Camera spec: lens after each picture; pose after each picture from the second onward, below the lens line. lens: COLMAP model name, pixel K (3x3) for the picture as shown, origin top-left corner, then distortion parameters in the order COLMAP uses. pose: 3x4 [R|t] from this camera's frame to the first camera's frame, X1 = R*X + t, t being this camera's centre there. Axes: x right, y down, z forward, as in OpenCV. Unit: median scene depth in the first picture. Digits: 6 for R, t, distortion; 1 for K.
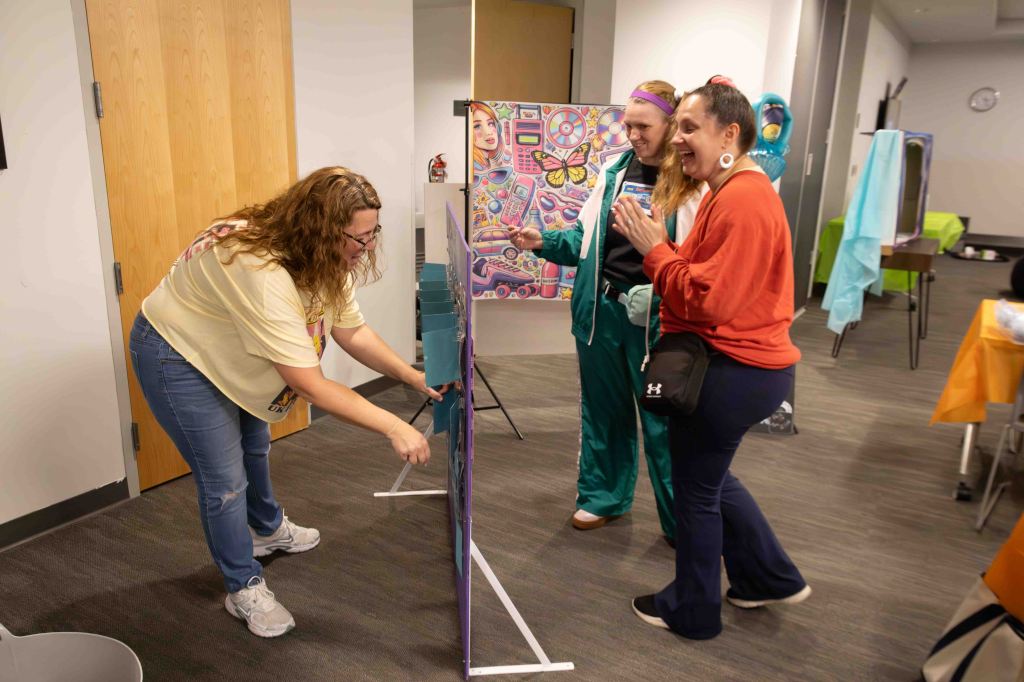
lens RADIAL K [[771.7, 0, 511.9], [0, 771.7, 343.8], [0, 0, 1]] dist [-0.004667, -0.000627]
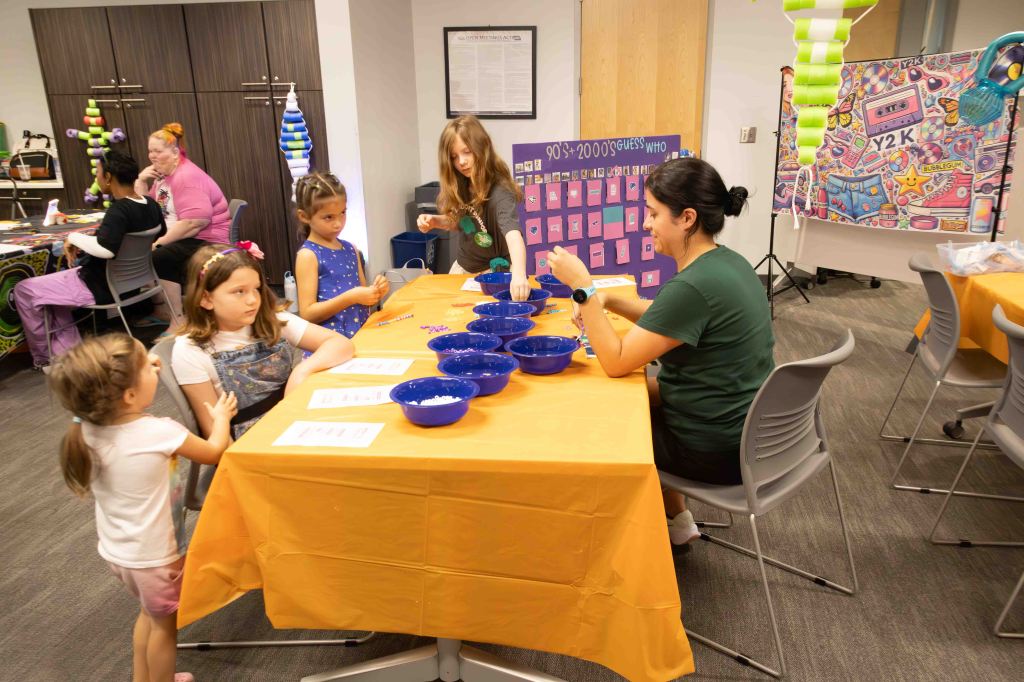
lens RADIAL K [[771.7, 0, 511.1], [0, 771.7, 340.7], [0, 0, 1]] dist [-0.004667, -0.000627]
pose [[0.416747, 0.235274, -0.878048, 1.038972], [-0.171091, 0.968964, 0.178430, -0.003151], [0.892776, 0.075866, 0.444066, -0.006396]]
